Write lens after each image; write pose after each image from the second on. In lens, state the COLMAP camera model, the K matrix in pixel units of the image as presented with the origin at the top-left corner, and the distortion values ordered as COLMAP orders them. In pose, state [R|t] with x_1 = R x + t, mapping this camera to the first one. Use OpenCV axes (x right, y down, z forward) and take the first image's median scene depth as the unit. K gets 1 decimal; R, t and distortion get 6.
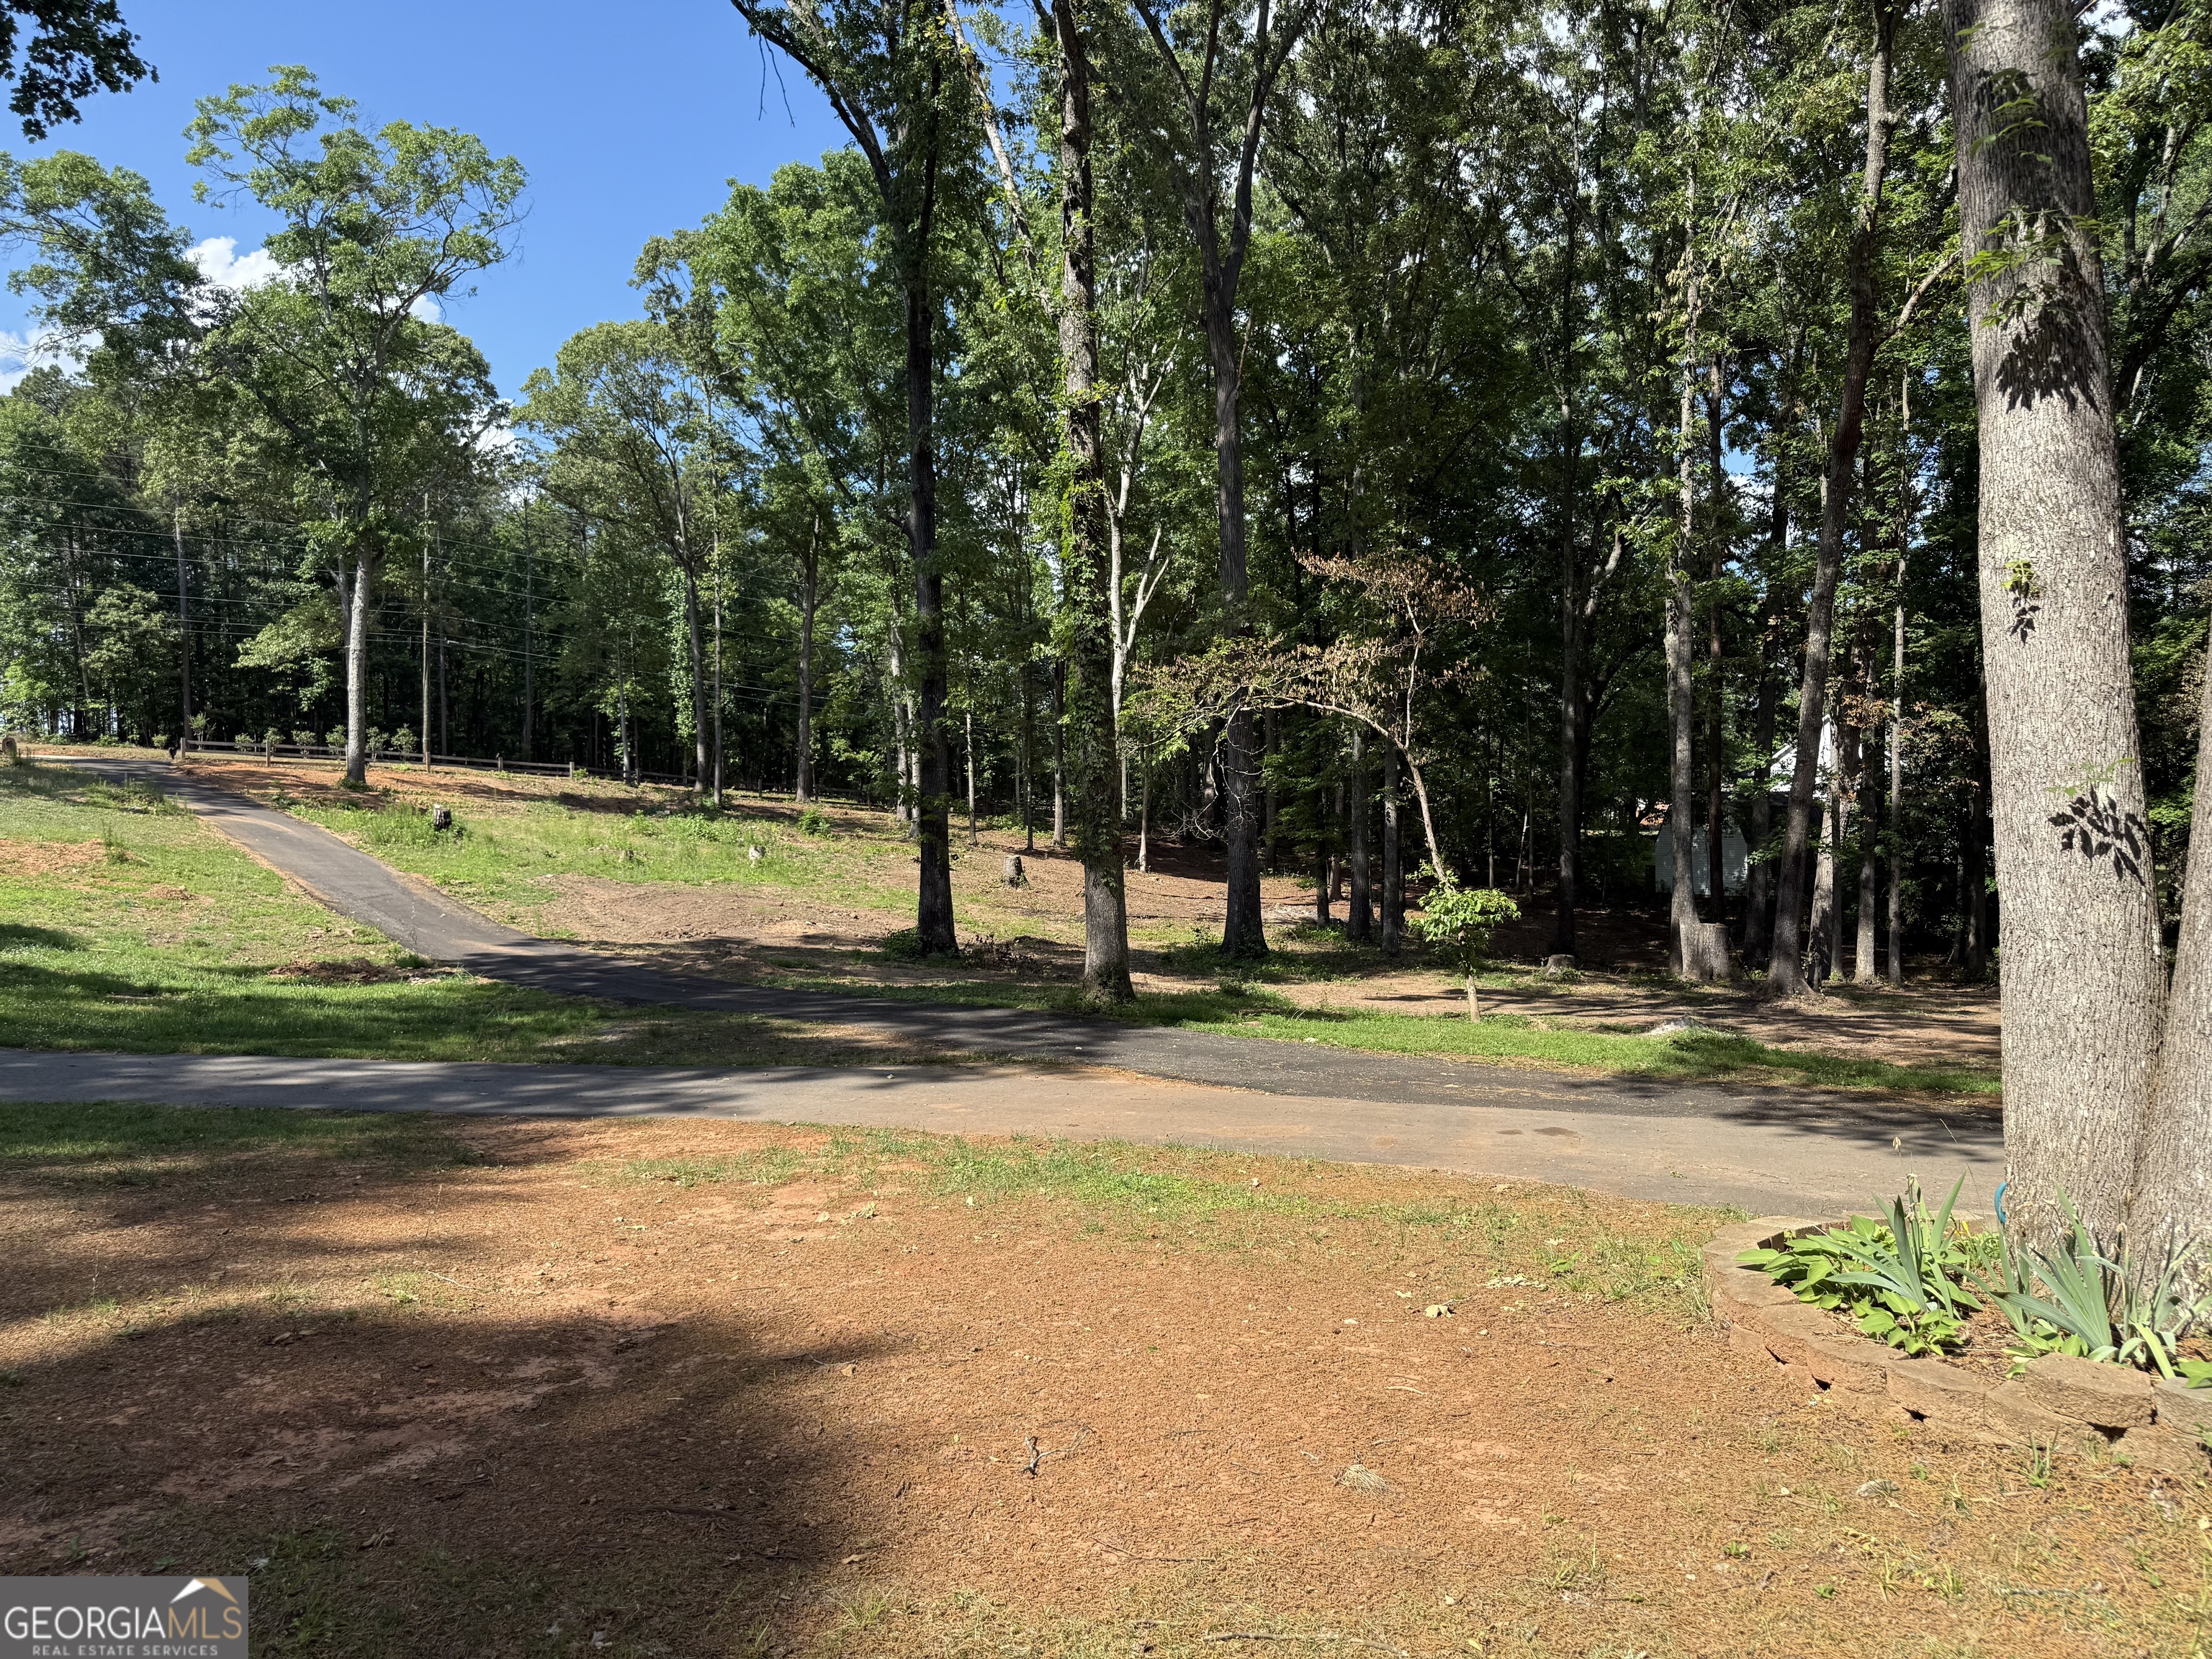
lens RADIAL K [[1544.8, 0, 1060.3], [0, 1544.8, 828.8], [0, 0, 1]] dist [0.089168, -0.157480]
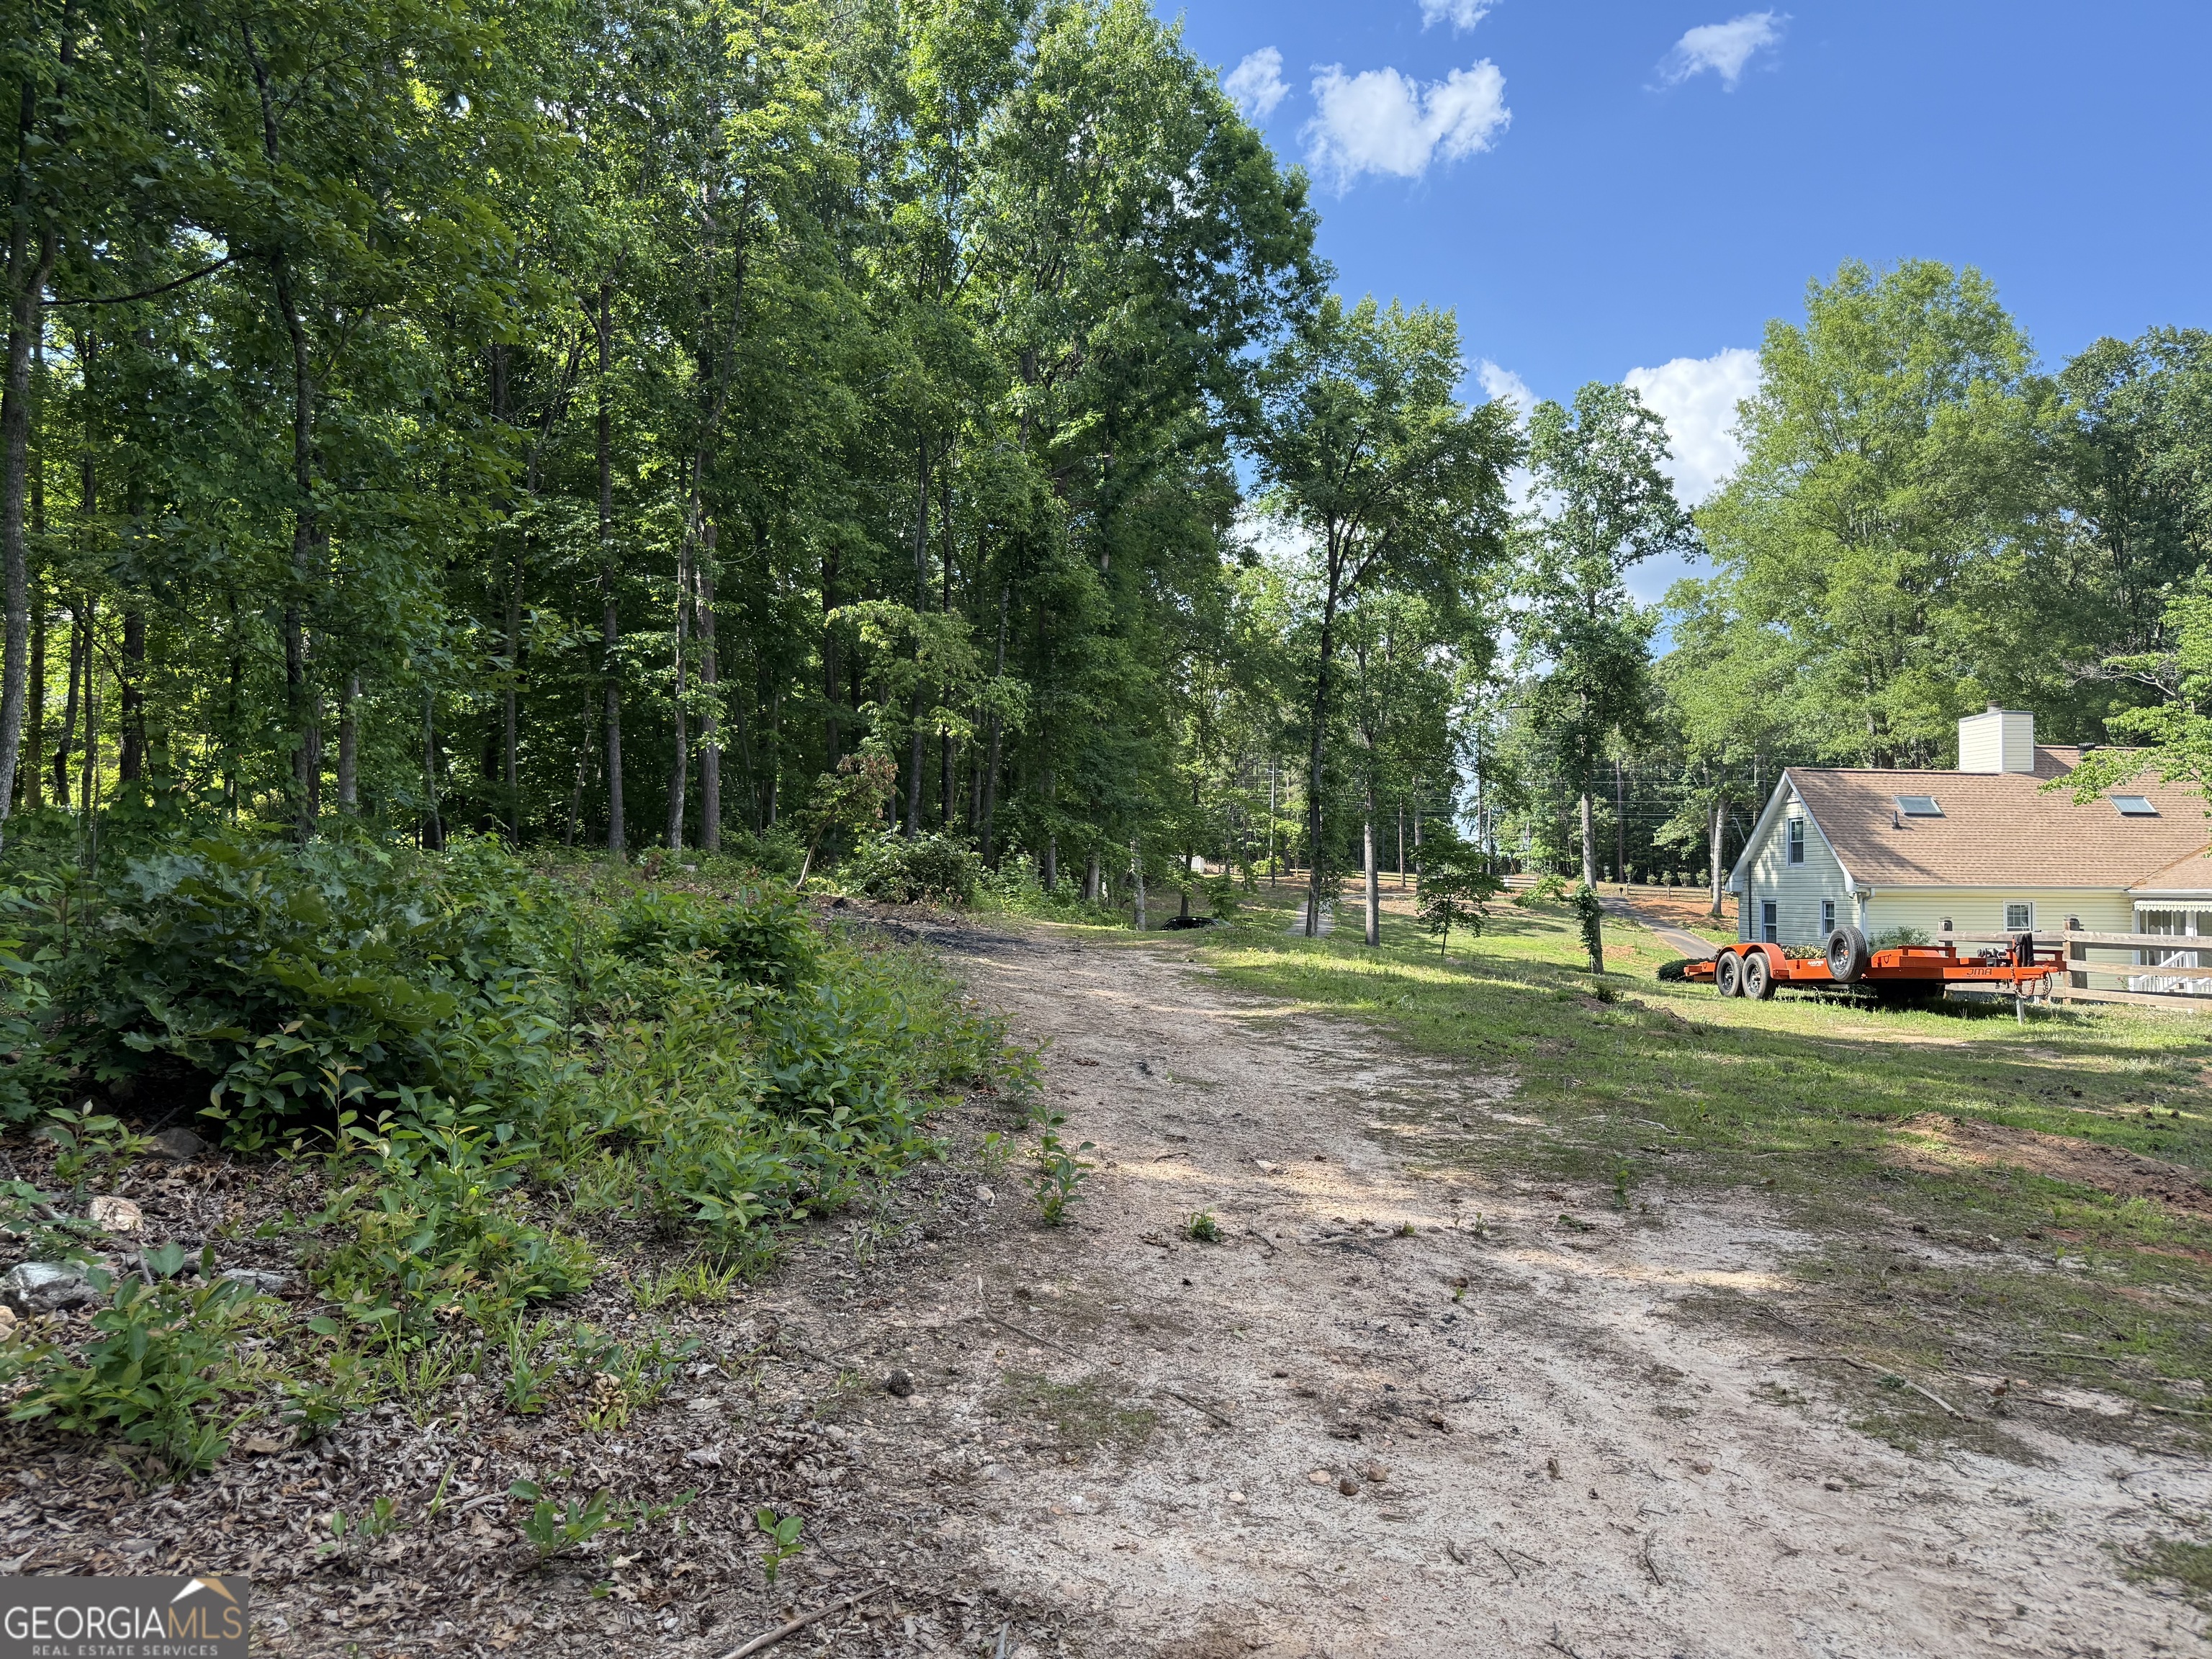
lens RADIAL K [[1544.8, 0, 1060.3], [0, 1544.8, 828.8], [0, 0, 1]] dist [0.089168, -0.157480]
pose [[0.690508, -0.016947, -0.723126, 0.357734], [-0.014068, 0.999222, -0.036851, -0.042903], [0.723188, 0.035618, 0.689732, -0.852203]]
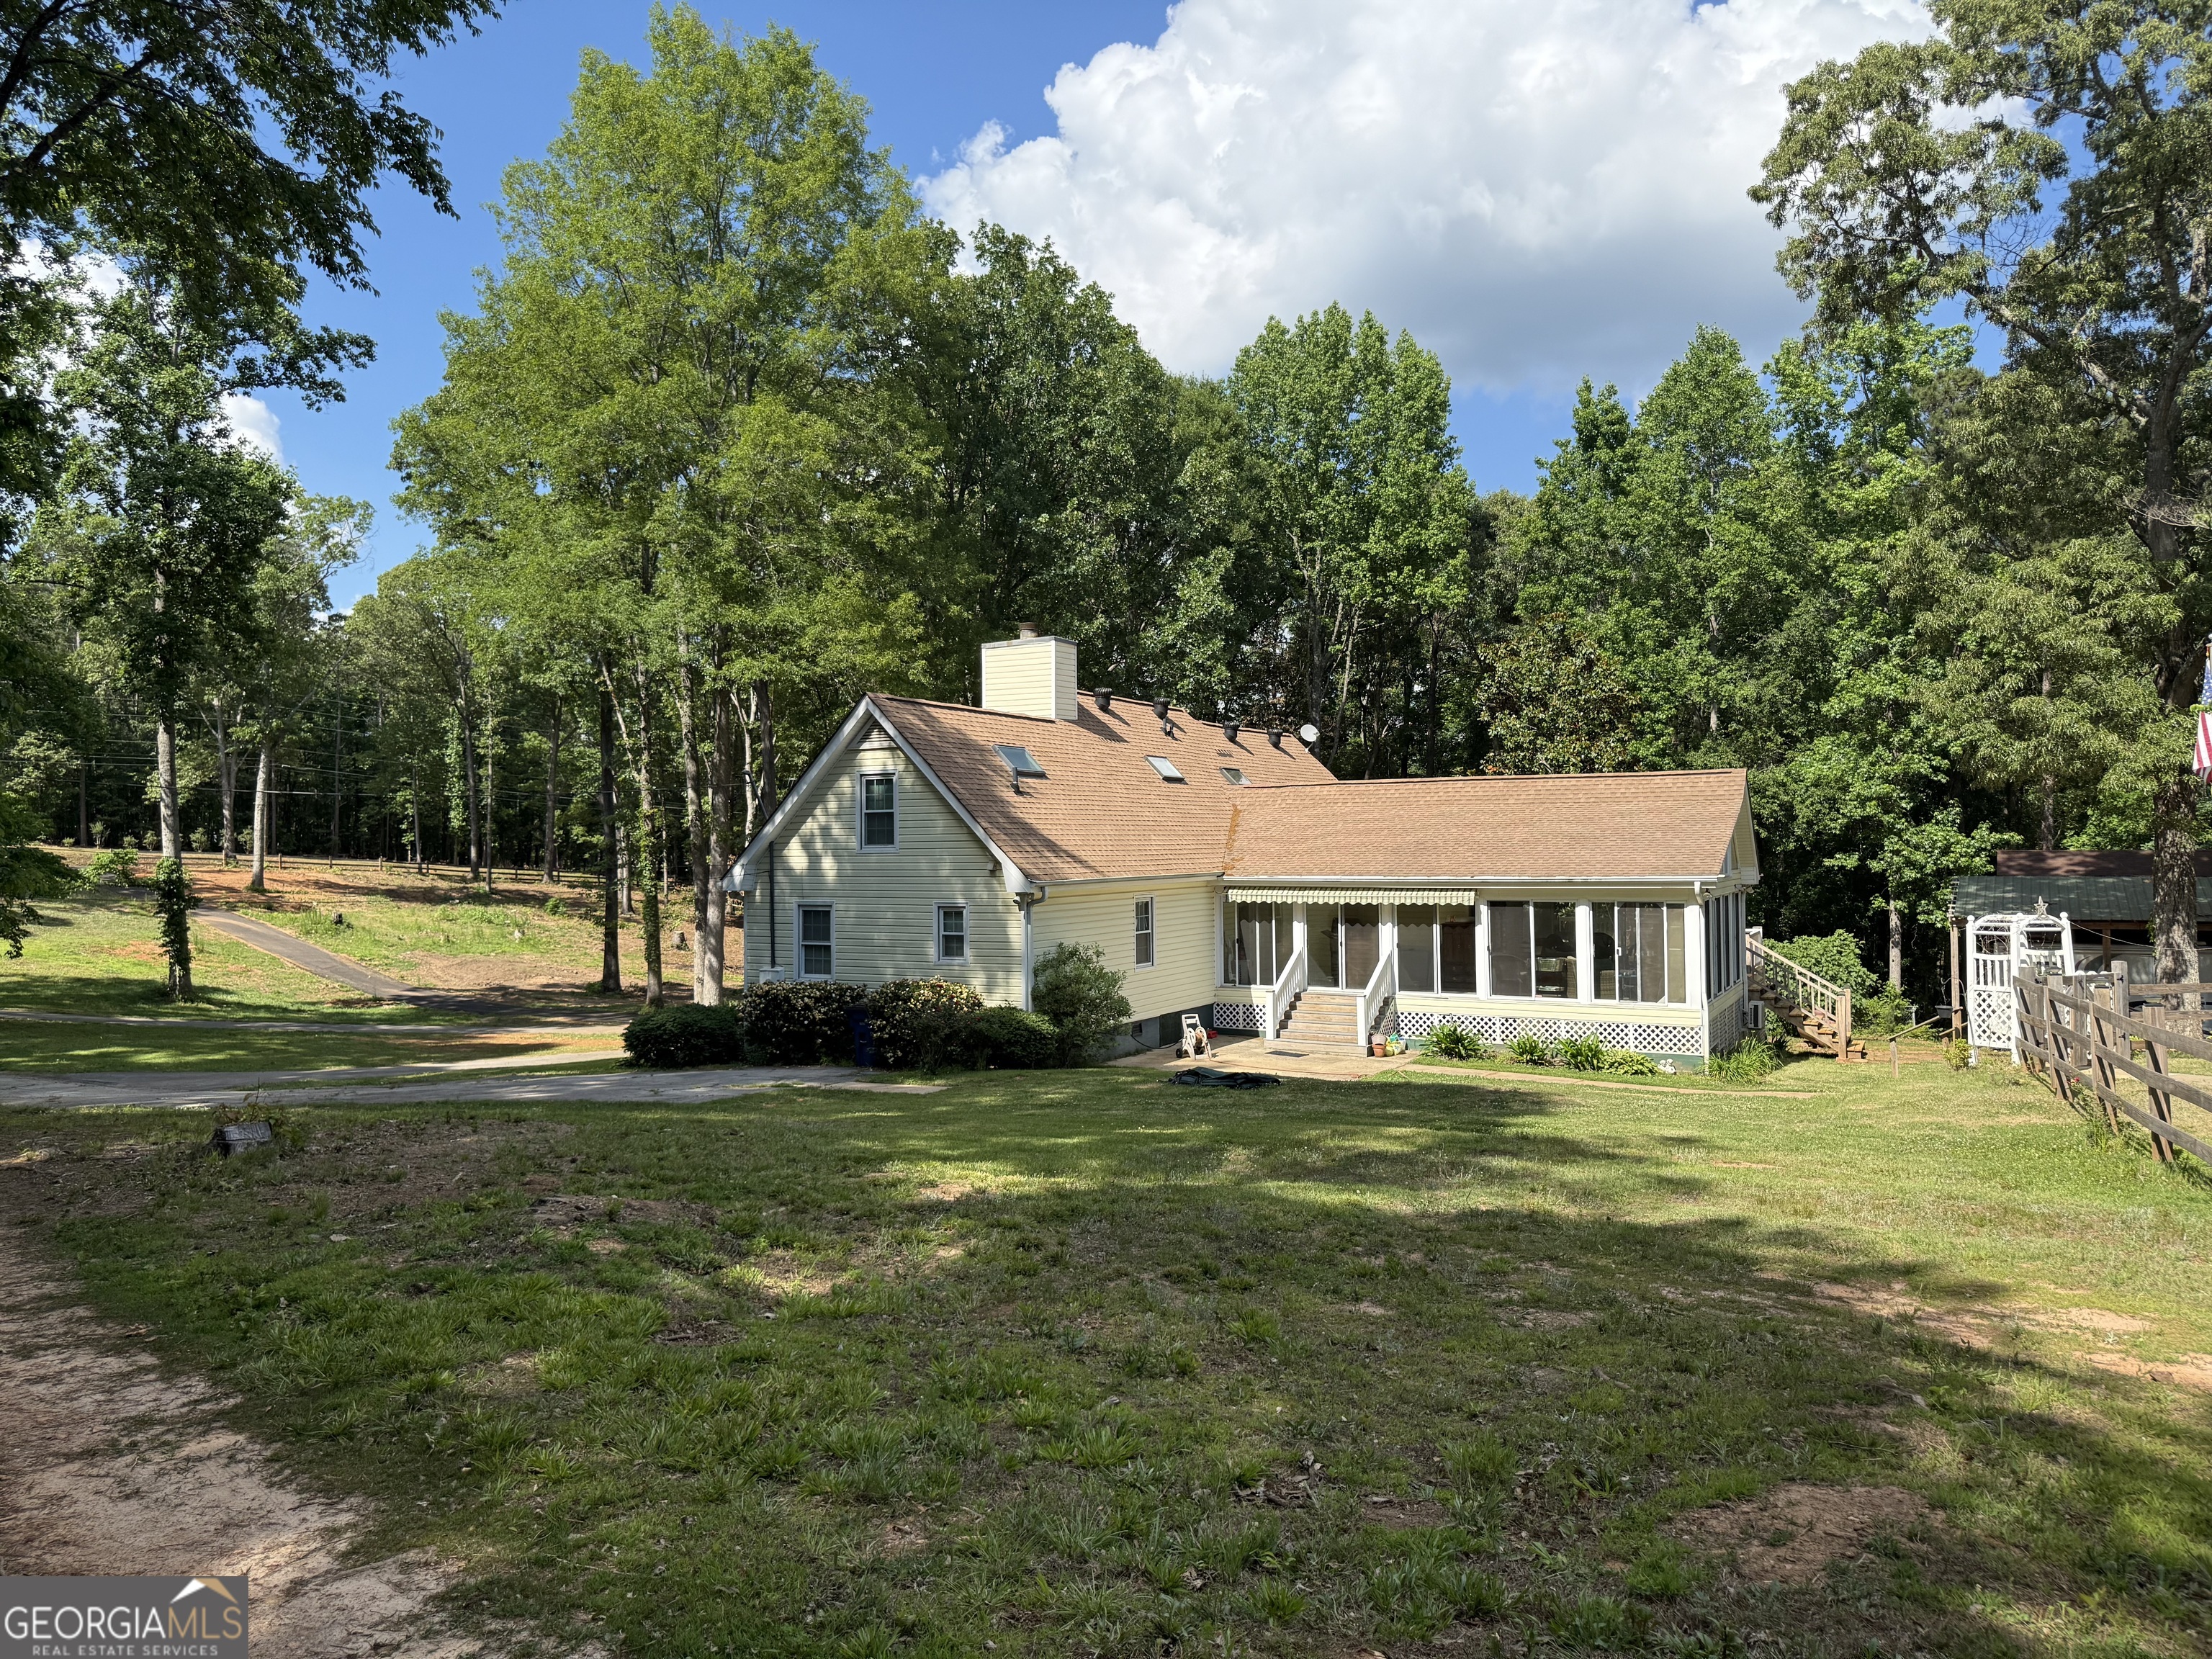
lens RADIAL K [[1610.0, 0, 1106.0], [0, 1610.0, 829.5], [0, 0, 1]] dist [0.001380, -0.027271]
pose [[0.986014, 0.003019, 0.166635, 0.106242], [-0.000637, 0.999897, -0.014348, -0.053687], [-0.166661, 0.014041, 0.985914, -0.624443]]
